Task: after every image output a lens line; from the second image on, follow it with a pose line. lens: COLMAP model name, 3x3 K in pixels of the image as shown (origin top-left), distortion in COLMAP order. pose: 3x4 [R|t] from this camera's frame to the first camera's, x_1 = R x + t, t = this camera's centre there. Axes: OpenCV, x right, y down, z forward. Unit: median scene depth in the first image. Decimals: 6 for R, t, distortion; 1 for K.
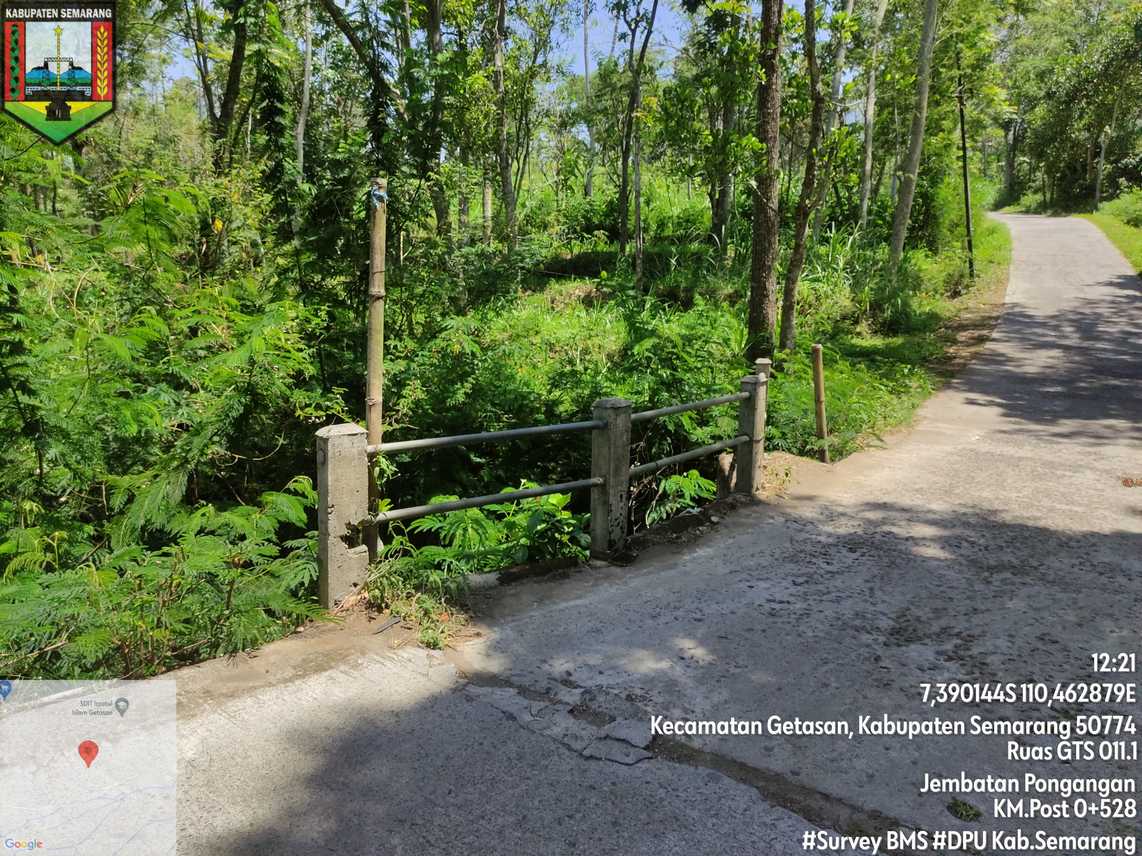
lens RADIAL K [[845.2, 0, 571.0], [0, 845.2, 428.0], [0, 0, 1]] dist [0.044590, -0.047524]
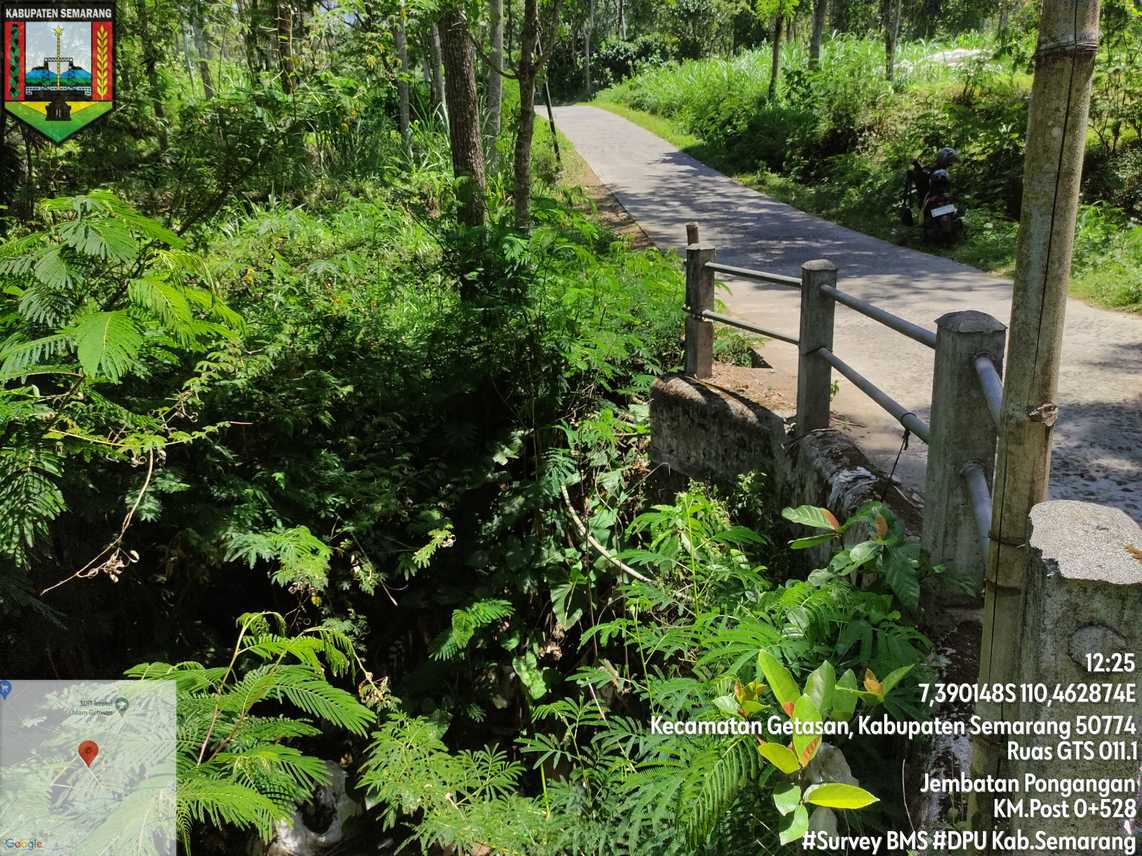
lens RADIAL K [[838.2, 0, 571.0], [0, 838.2, 428.0], [0, 0, 1]] dist [0.079238, -0.101183]
pose [[0.839700, -0.206280, 0.502347, -0.115478], [0.150714, 0.977230, 0.149355, -0.021398], [-0.521718, -0.049703, 0.851669, 0.175971]]
